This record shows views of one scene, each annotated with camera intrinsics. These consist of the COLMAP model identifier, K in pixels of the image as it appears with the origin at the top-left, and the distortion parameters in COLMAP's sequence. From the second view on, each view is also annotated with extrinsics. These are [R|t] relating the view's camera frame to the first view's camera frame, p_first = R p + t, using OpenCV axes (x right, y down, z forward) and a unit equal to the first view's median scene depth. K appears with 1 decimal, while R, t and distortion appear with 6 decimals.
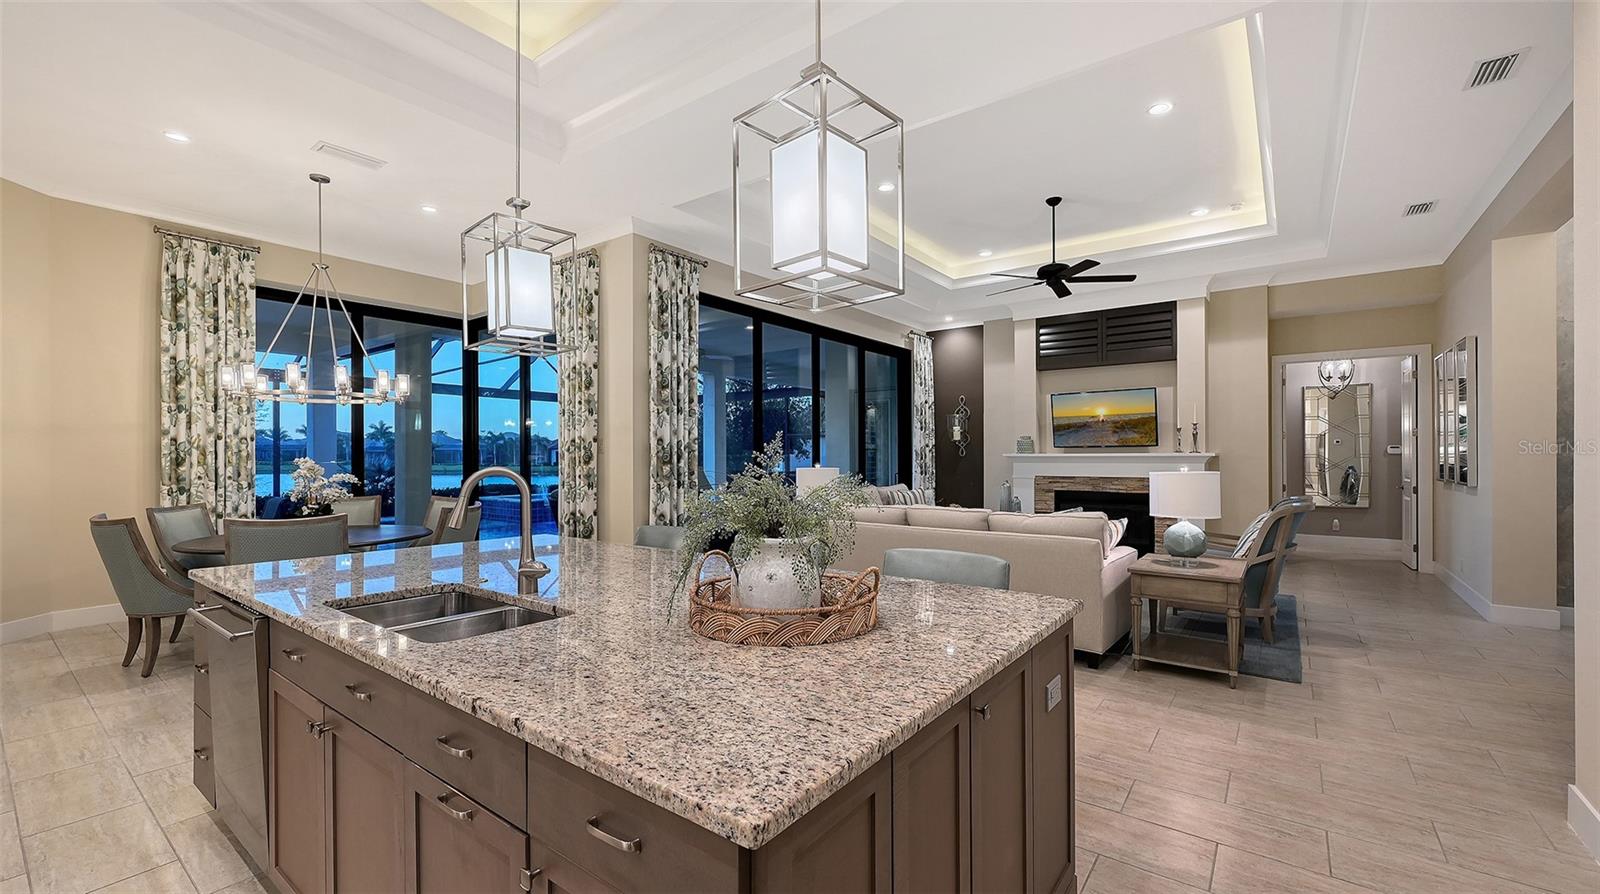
lens RADIAL K [[650.8, 0, 804.7], [0, 650.8, 461.9], [0, 0, 1]] dist [0.002118, 0.000260]
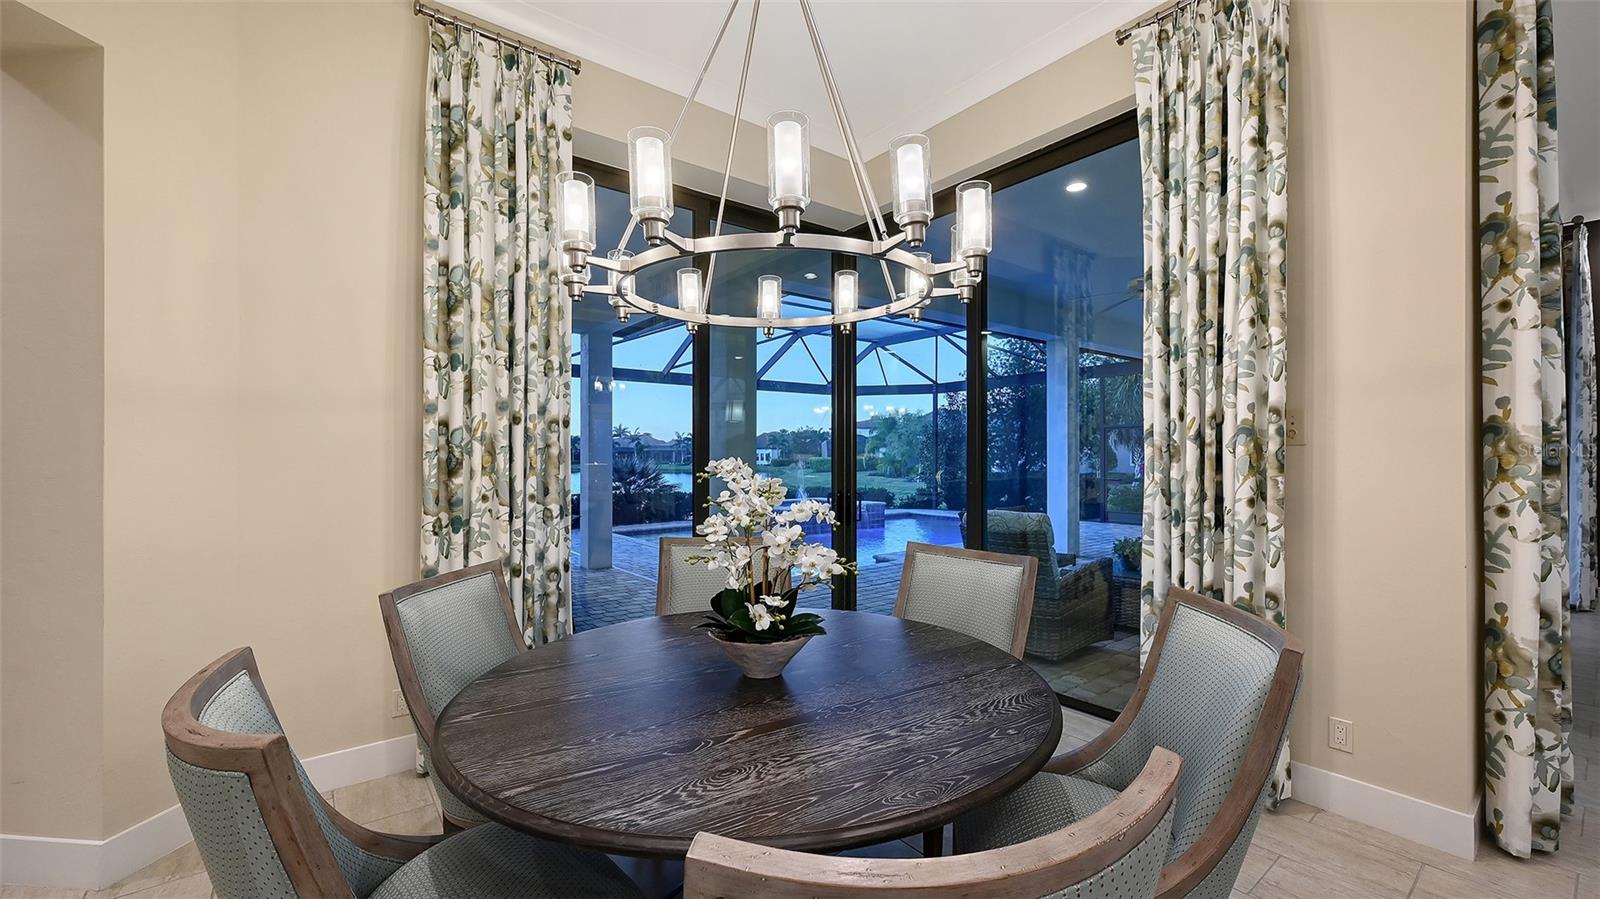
lens RADIAL K [[640.5, 0, 804.6], [0, 640.5, 449.5], [0, 0, 1]] dist [-0.000359, -0.000026]
pose [[0.965747, -0.007512, -0.259376, -0.556301], [0.003384, 0.999860, -0.016359, -0.004945], [0.259463, 0.014921, 0.965638, 0.580806]]
